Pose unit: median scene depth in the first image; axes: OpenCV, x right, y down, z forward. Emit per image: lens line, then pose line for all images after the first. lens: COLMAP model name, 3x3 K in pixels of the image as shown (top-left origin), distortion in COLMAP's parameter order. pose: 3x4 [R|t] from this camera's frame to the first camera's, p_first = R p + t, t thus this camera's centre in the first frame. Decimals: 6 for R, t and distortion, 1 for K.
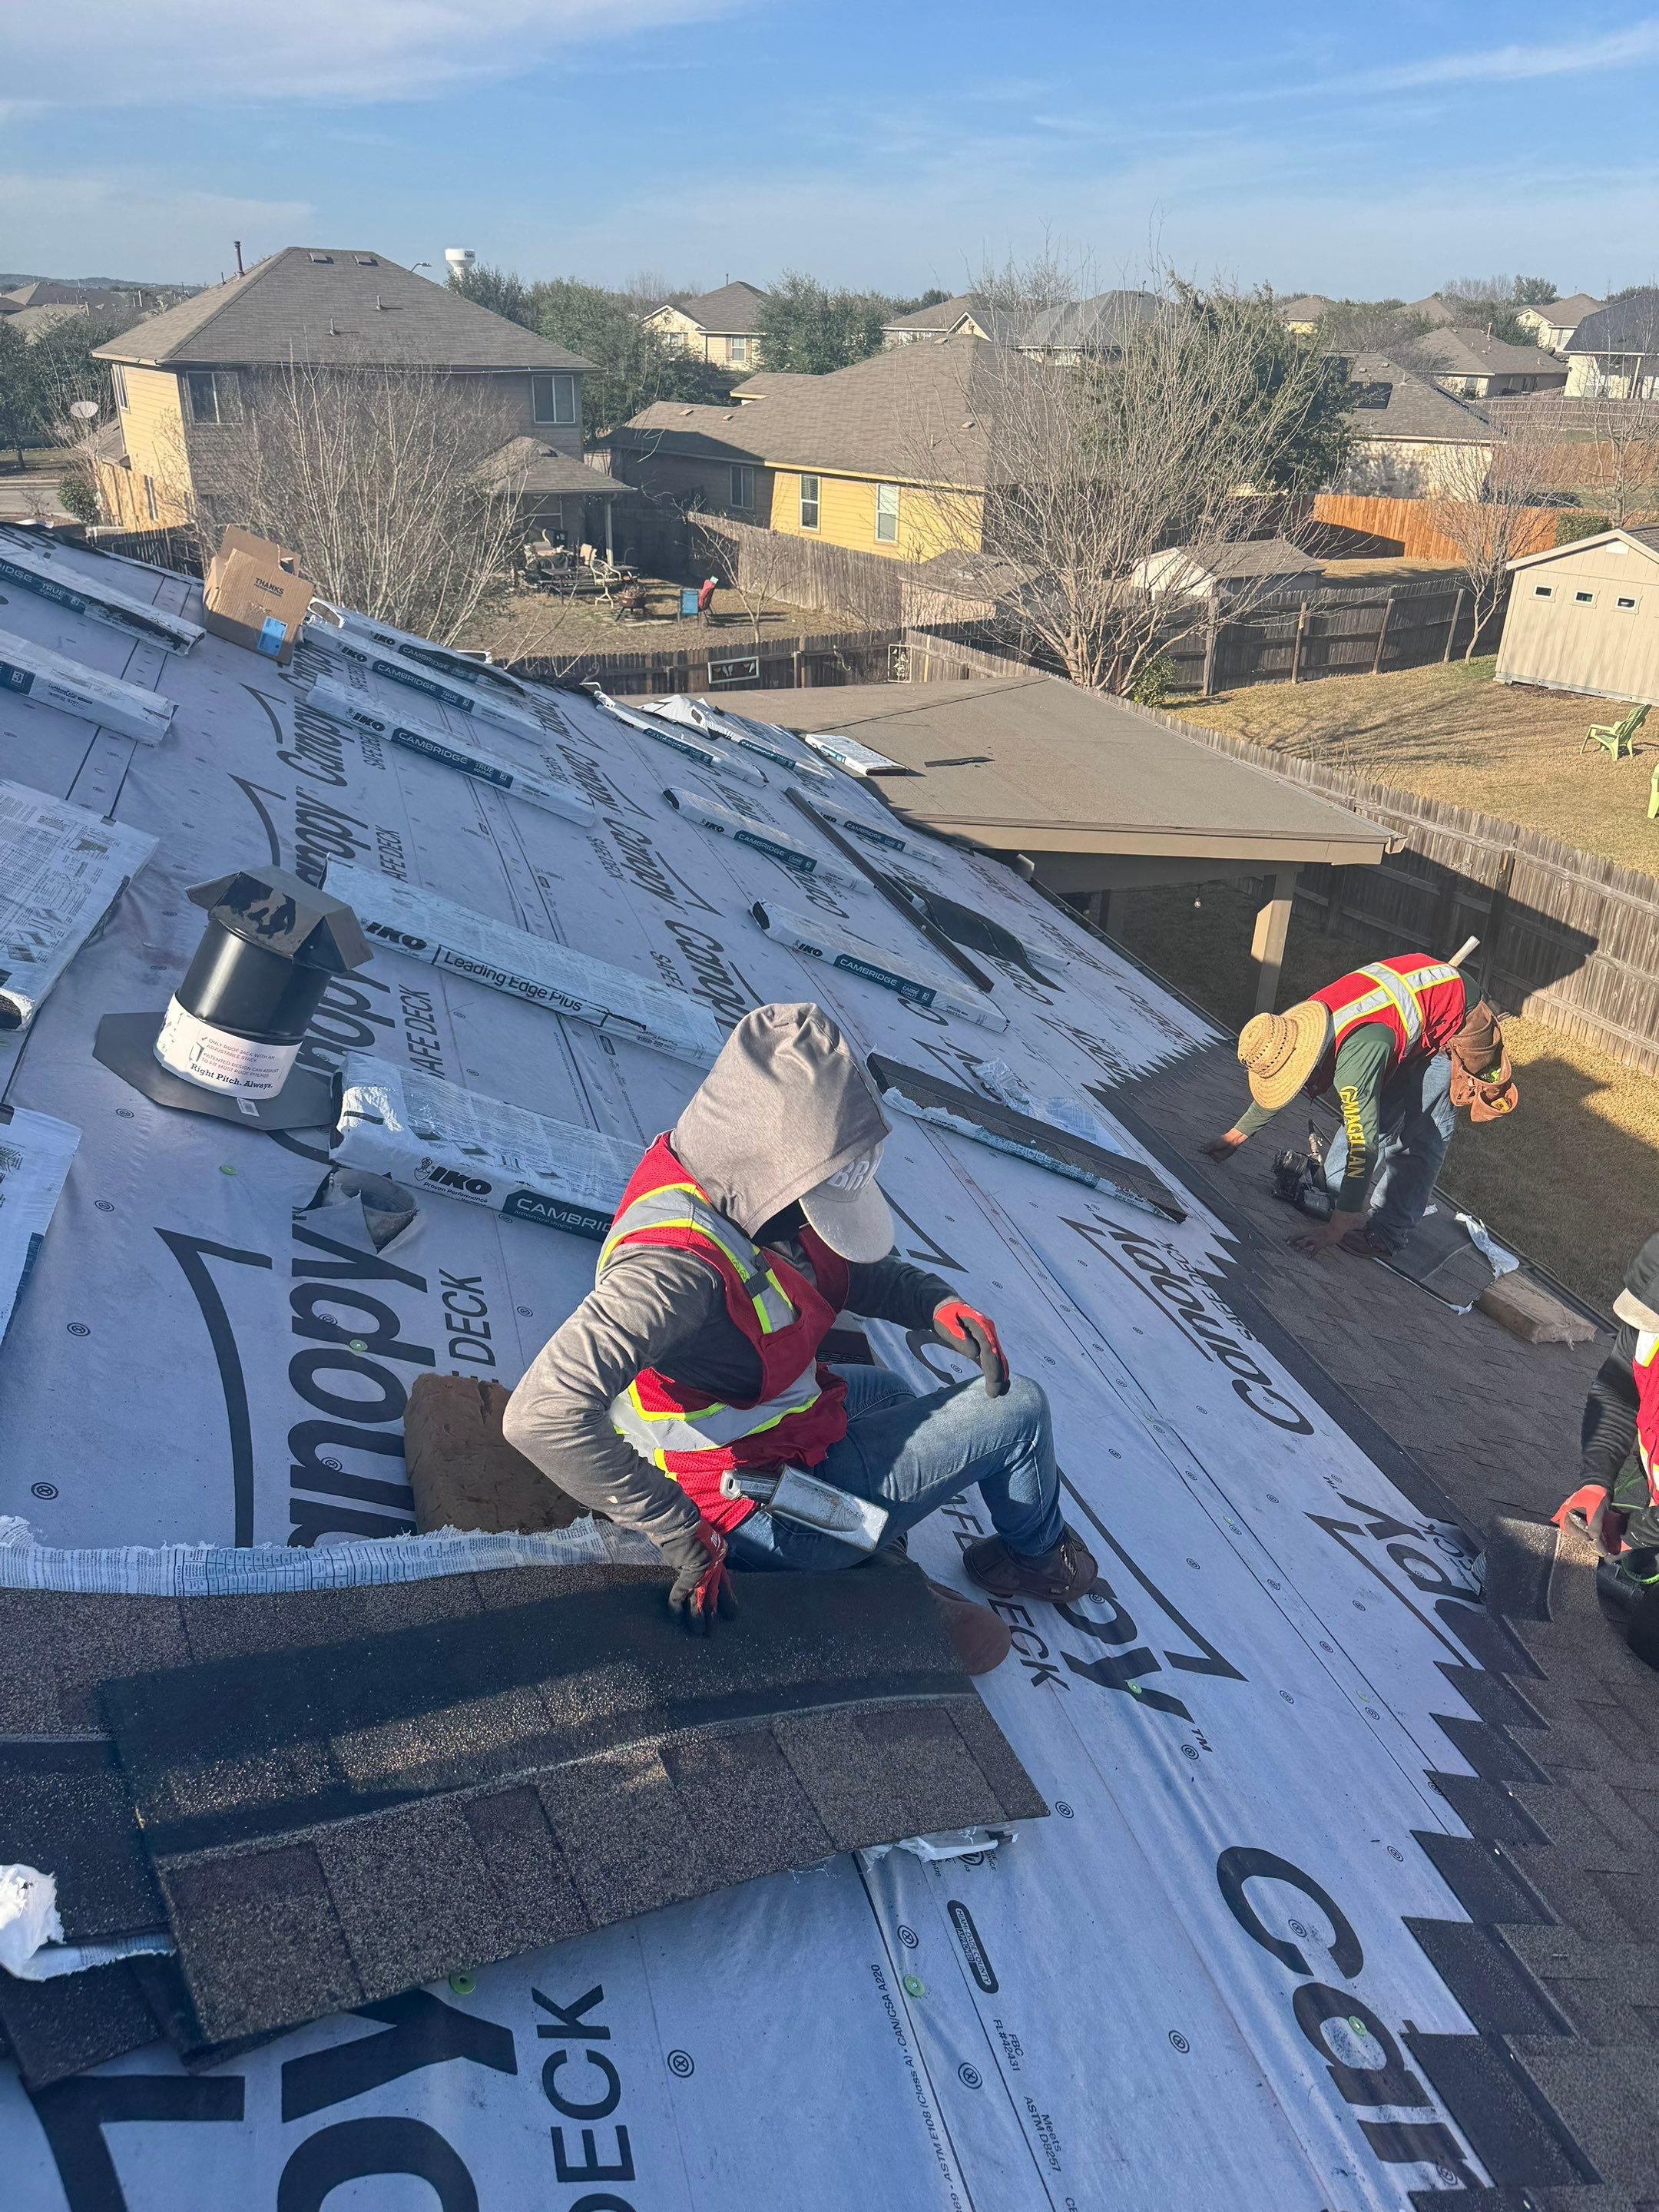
lens RADIAL K [[1533.4, 0, 829.5], [0, 1533.4, 1106.0], [0, 0, 1]] dist [0.034723, -0.039740]
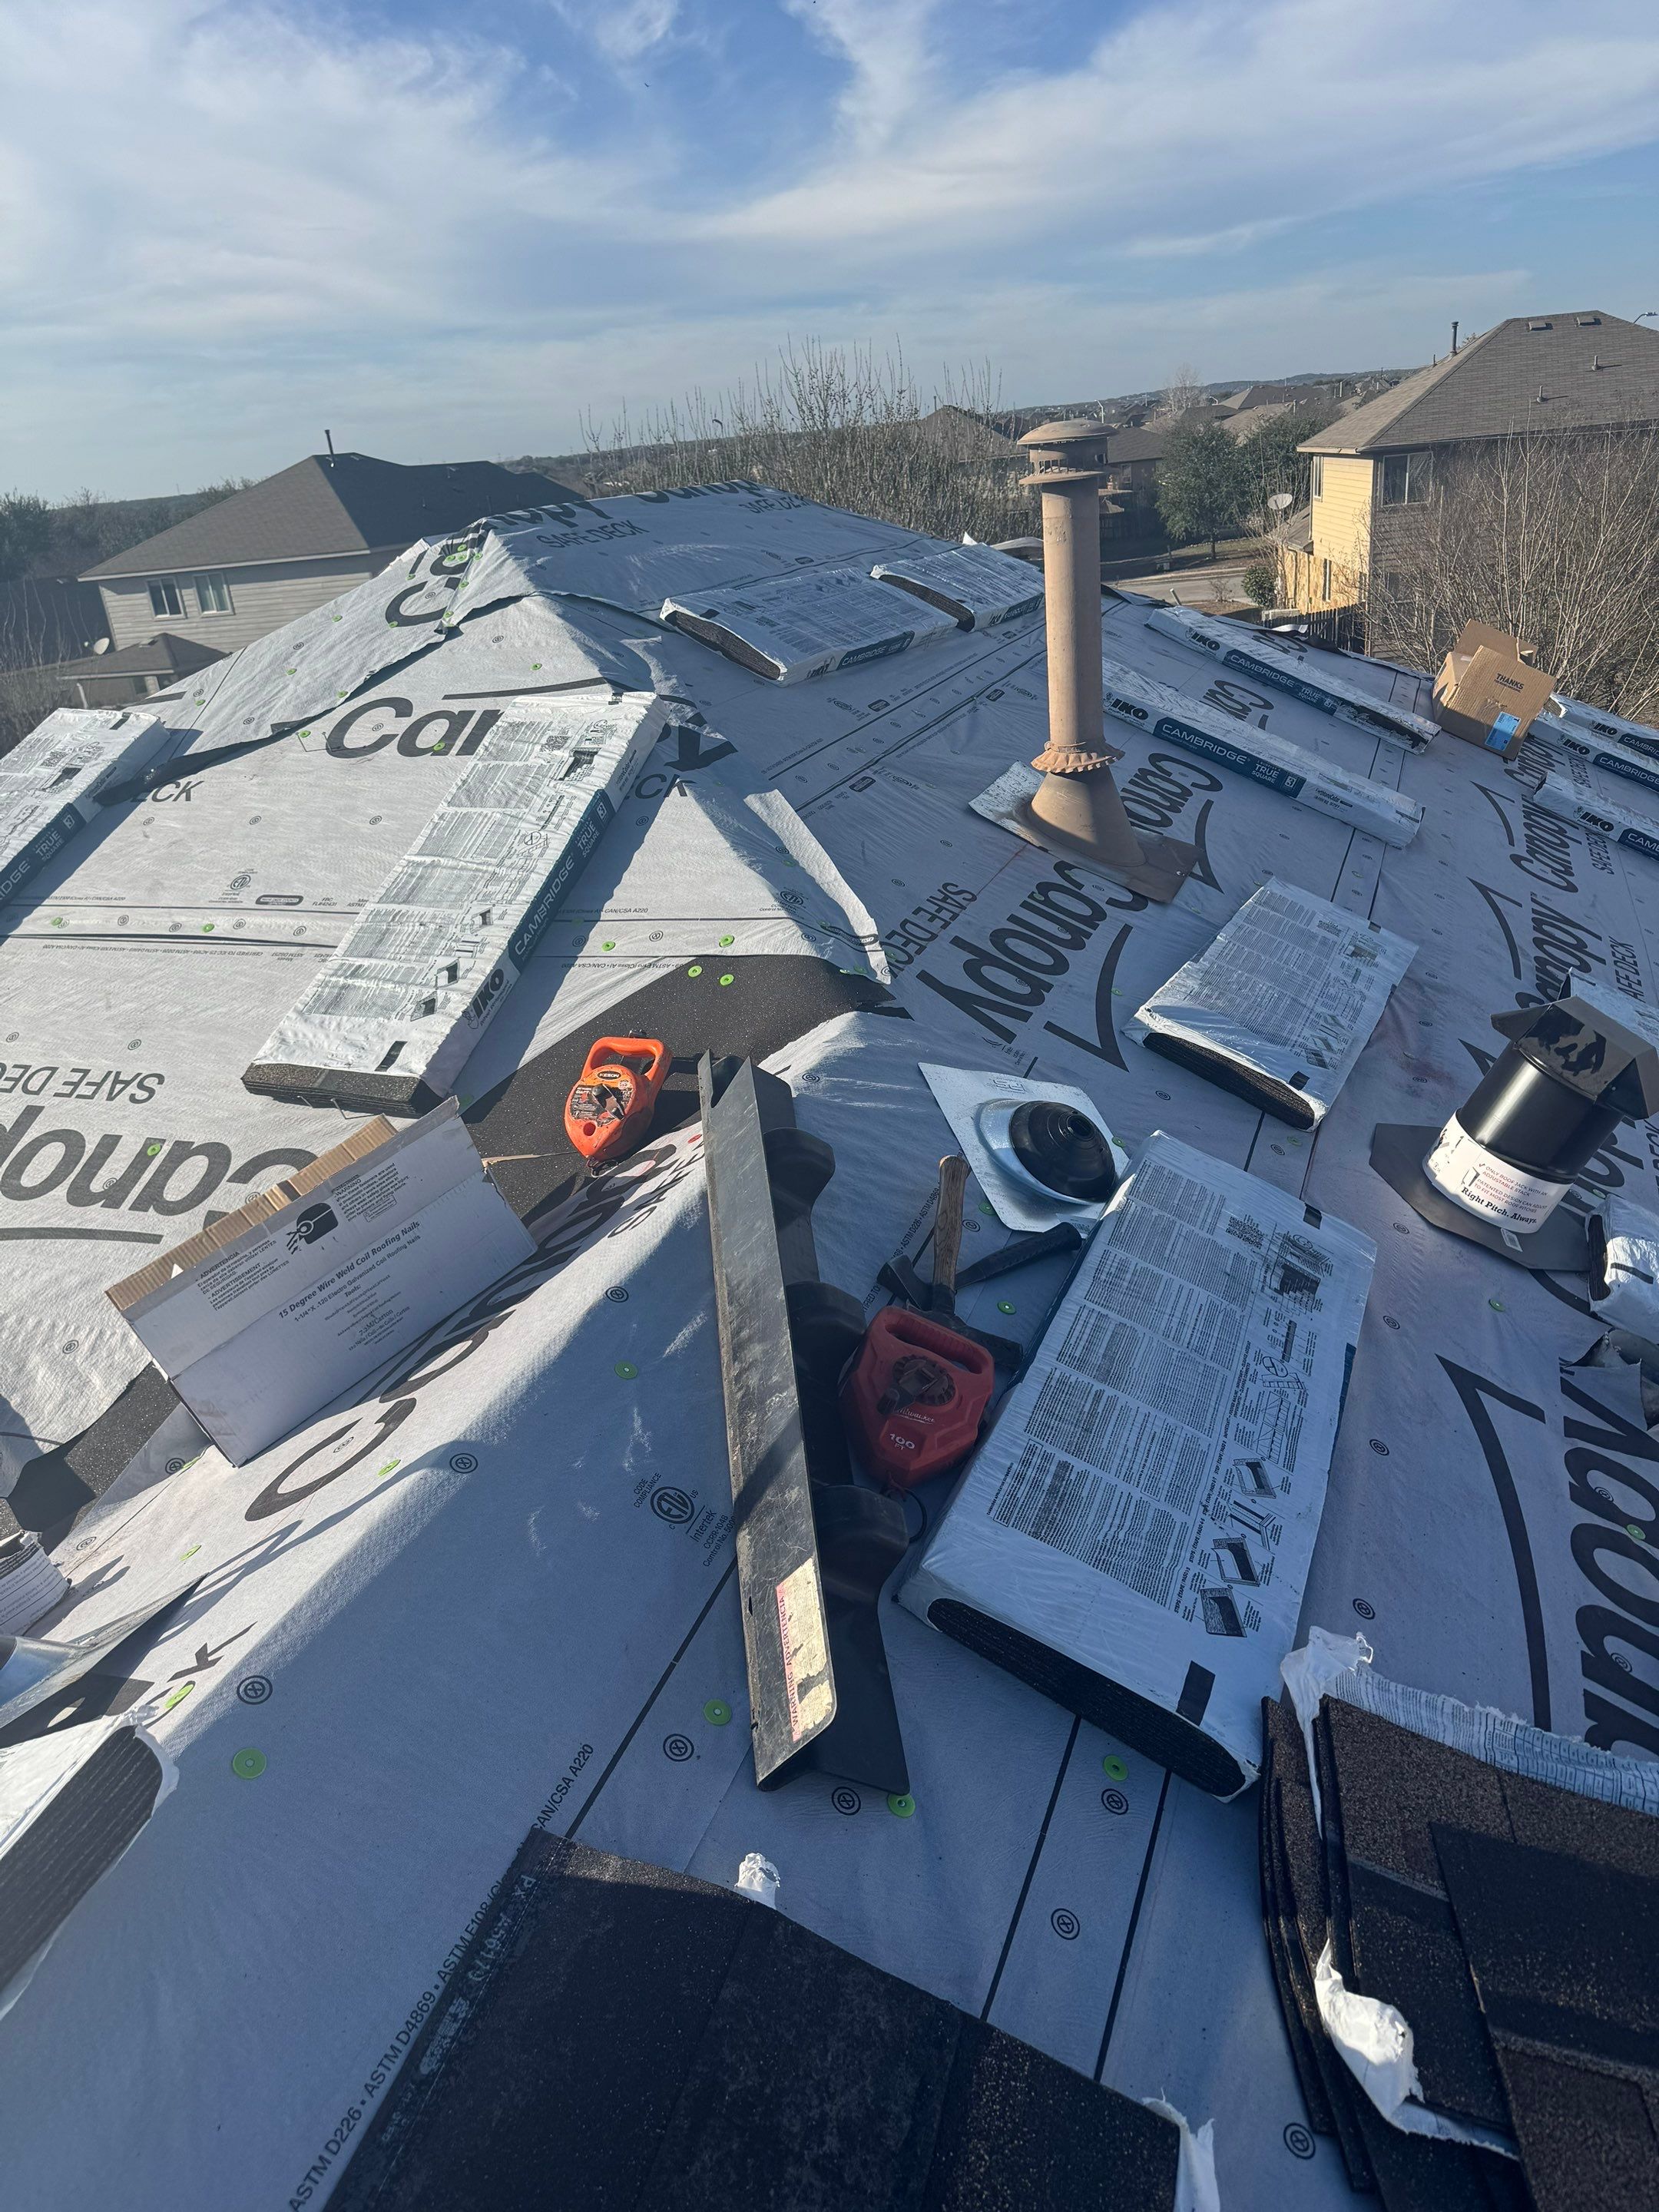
lens RADIAL K [[1533.4, 0, 829.5], [0, 1533.4, 1106.0], [0, 0, 1]] dist [0.034723, -0.039740]
pose [[0.792809, 0.147268, -0.591410, -0.112357], [-0.167506, 0.985650, 0.020890, -0.022704], [0.586000, 0.082503, 0.806100, -0.038454]]
